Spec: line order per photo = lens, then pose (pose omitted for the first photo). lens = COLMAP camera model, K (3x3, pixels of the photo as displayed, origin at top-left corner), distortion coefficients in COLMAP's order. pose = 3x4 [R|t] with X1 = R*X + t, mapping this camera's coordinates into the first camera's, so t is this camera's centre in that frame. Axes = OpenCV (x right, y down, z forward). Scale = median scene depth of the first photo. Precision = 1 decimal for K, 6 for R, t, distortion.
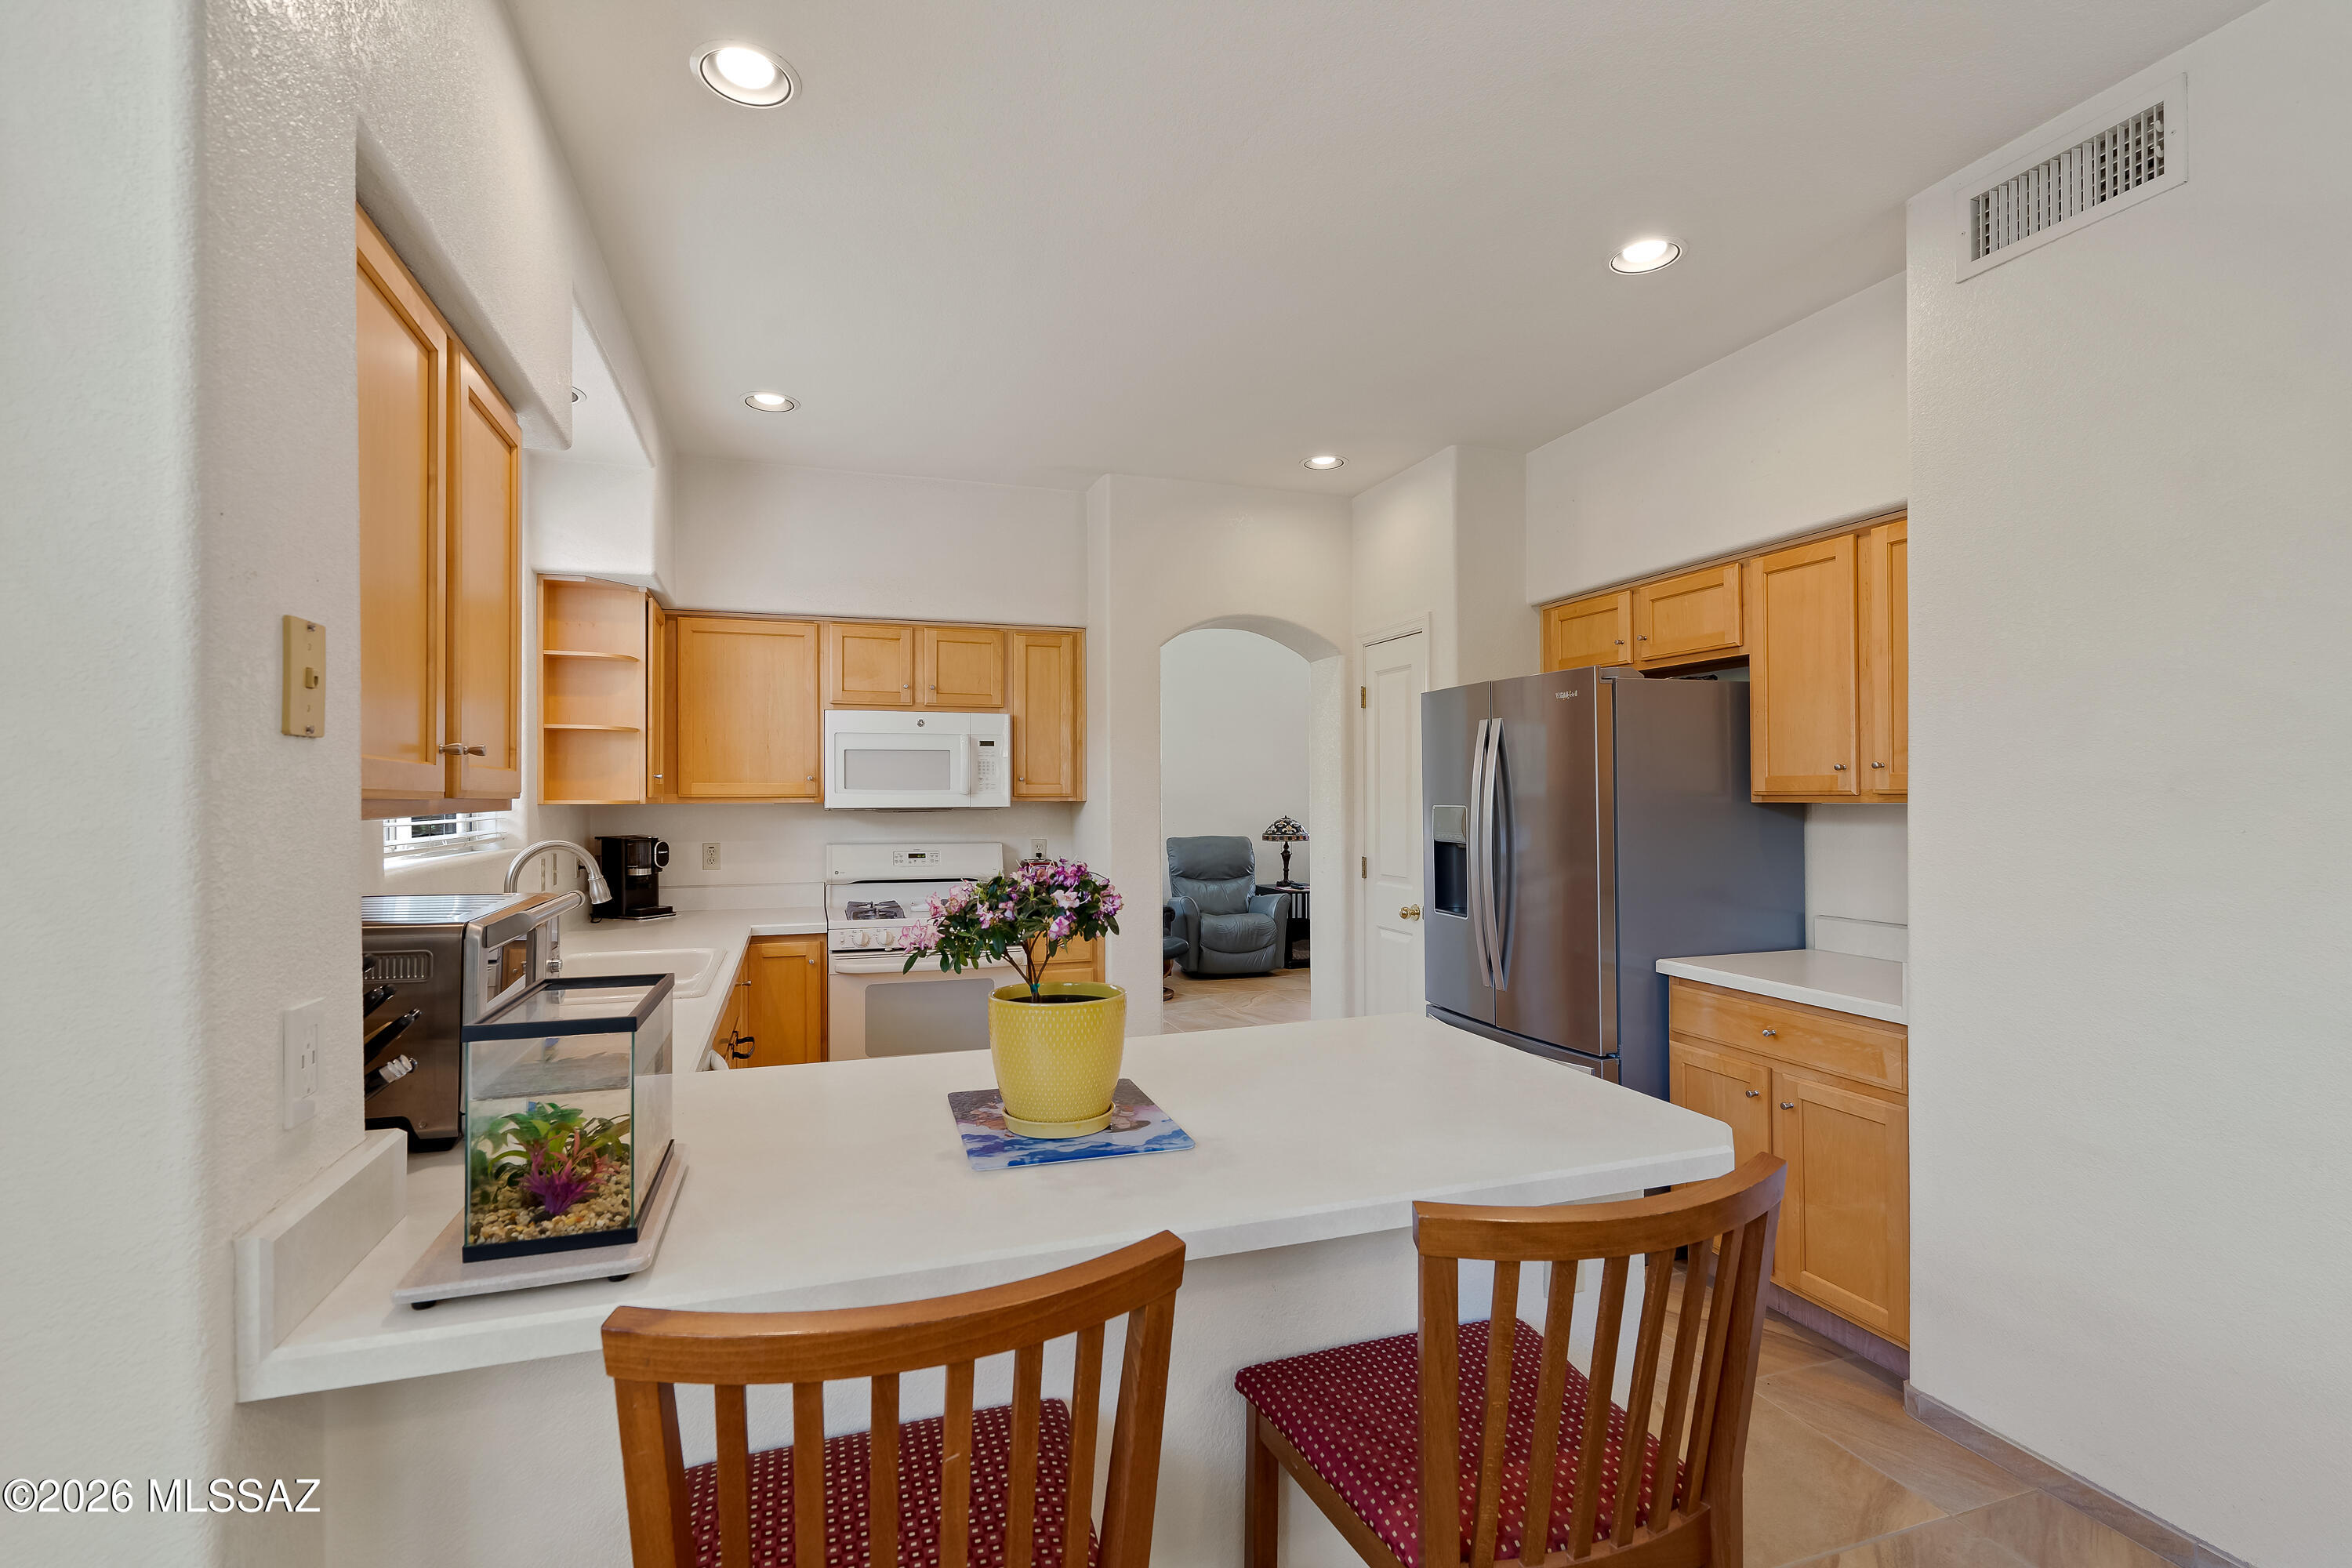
lens RADIAL K [[1077.4, 0, 1171.6], [0, 1077.4, 796.9], [0, 0, 1]] dist [-0.007422, 0.002866]
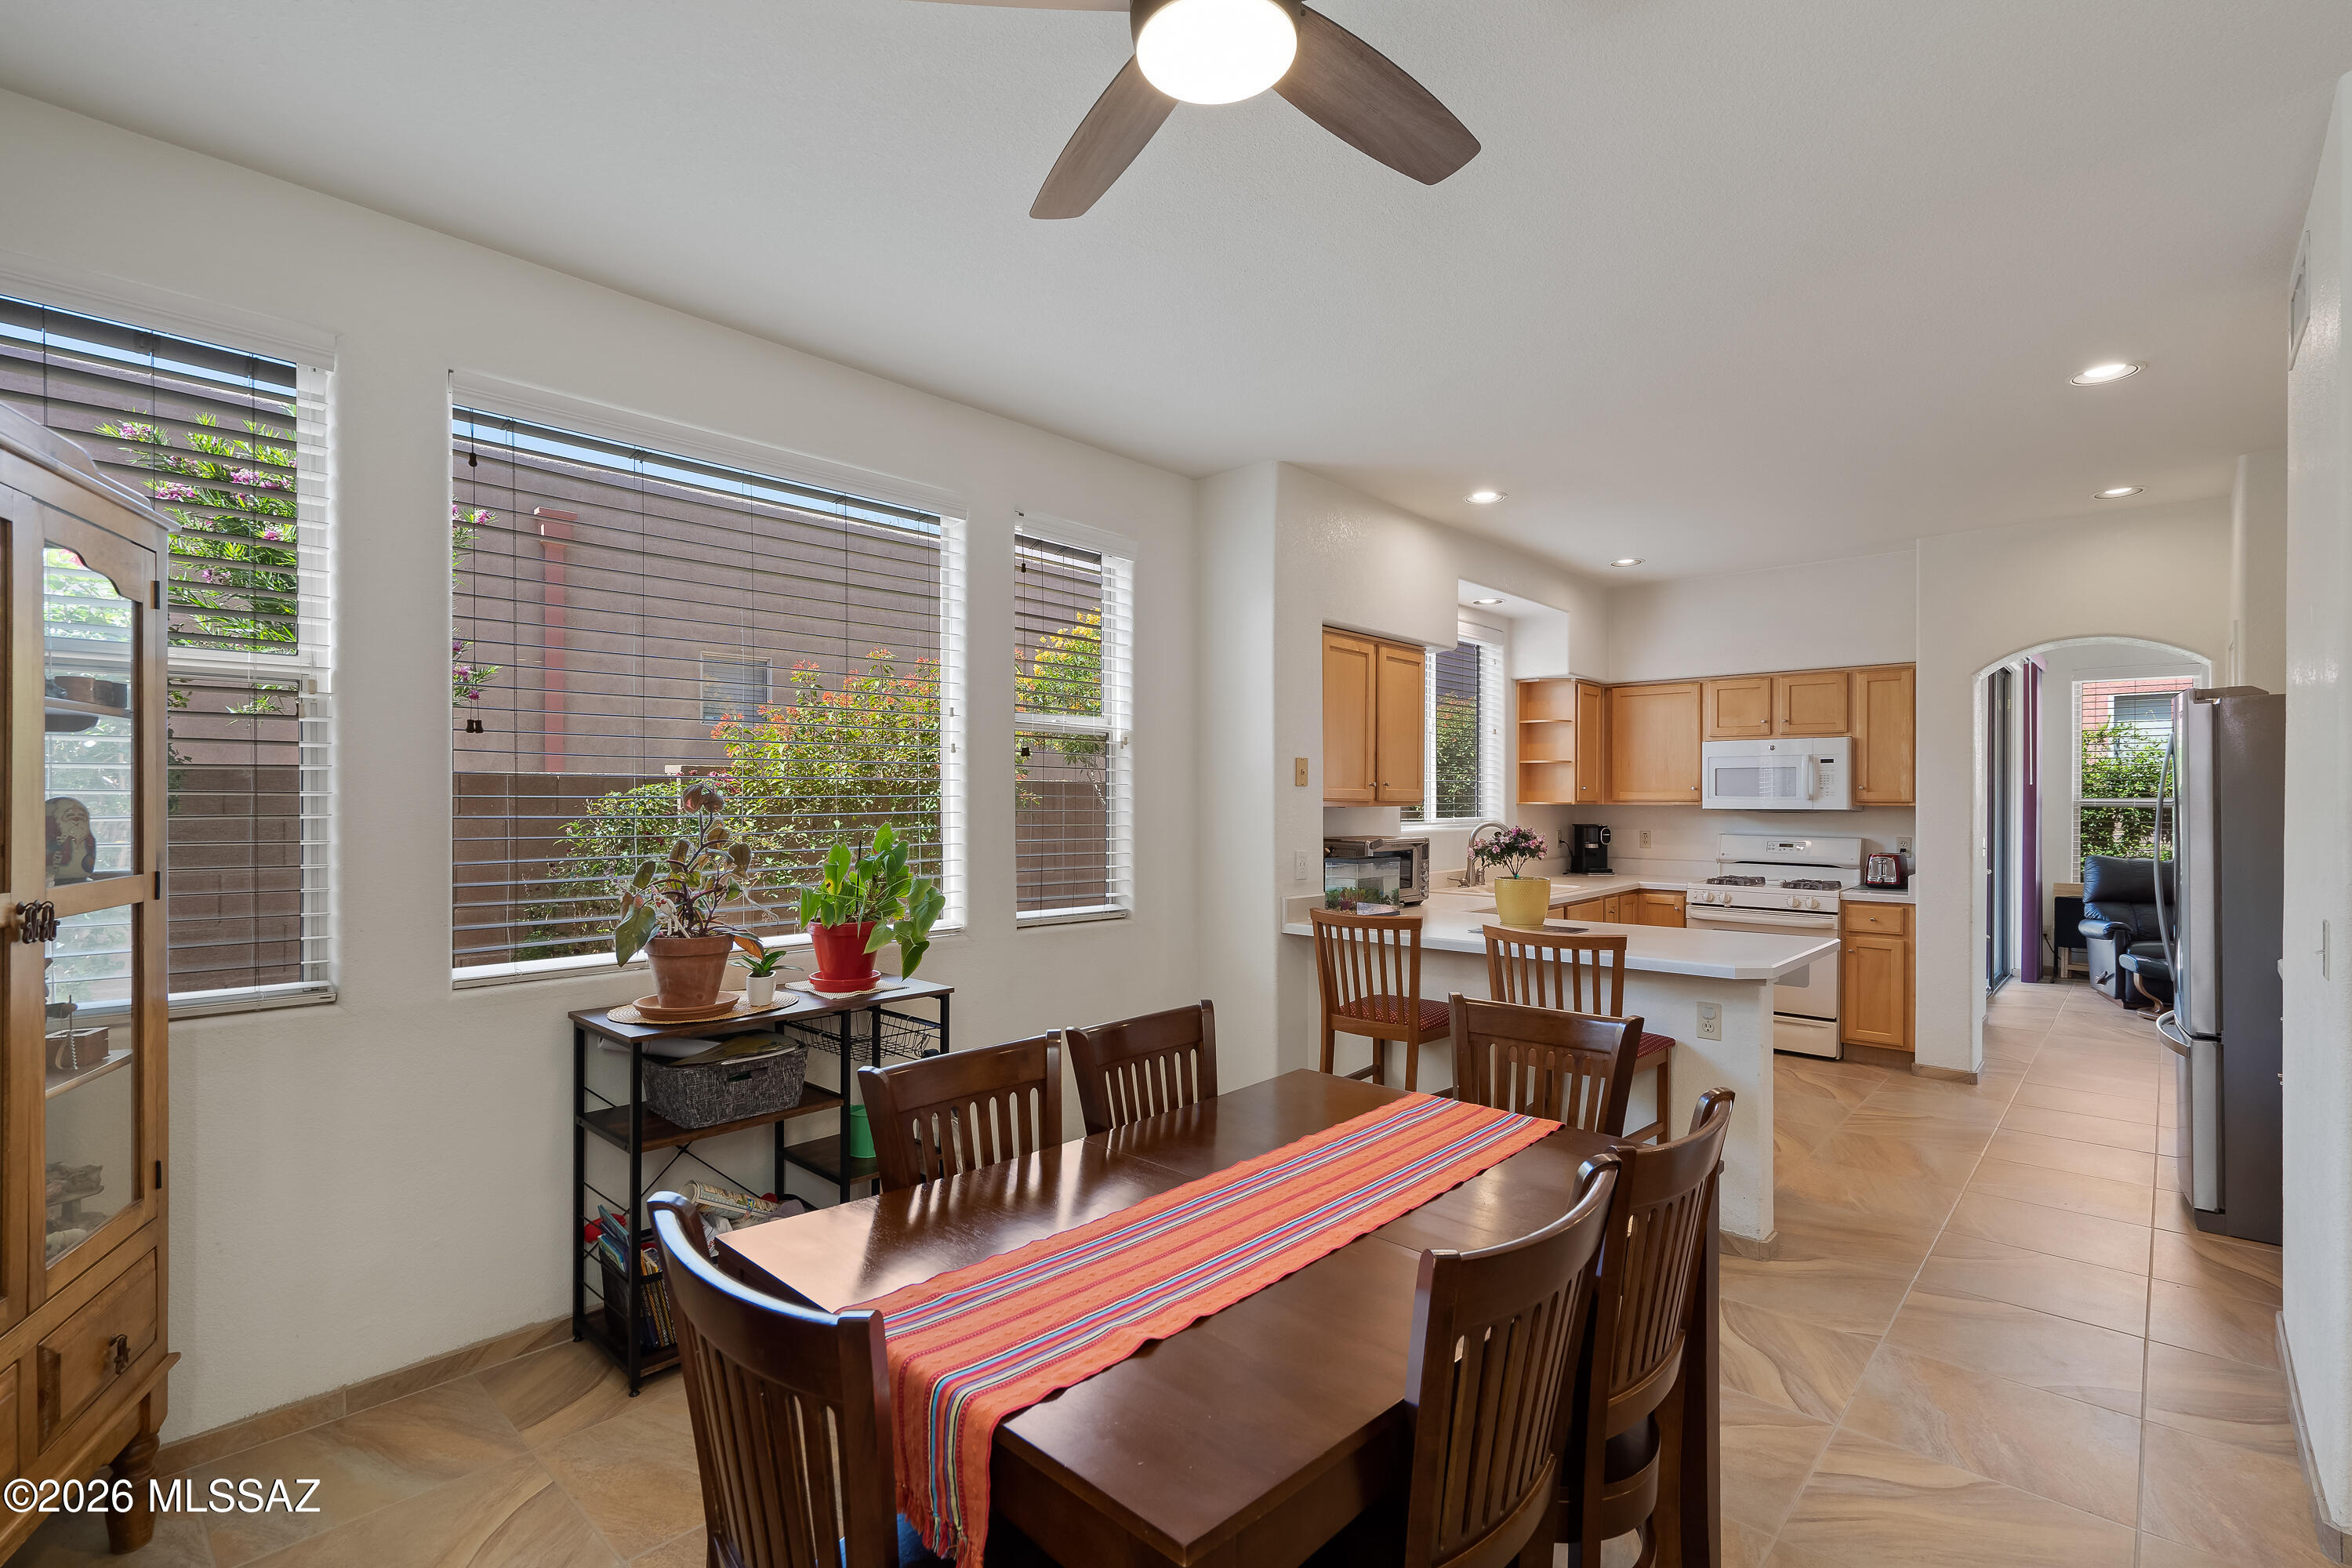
lens RADIAL K [[1077.4, 0, 1171.8], [0, 1077.4, 796.5], [0, 0, 1]] dist [-0.007422, 0.002866]
pose [[0.482115, 0.003582, -0.876100, 0.596484], [-0.004773, 0.999988, 0.001462, -0.004627], [0.876095, 0.003477, 0.482127, -0.331863]]
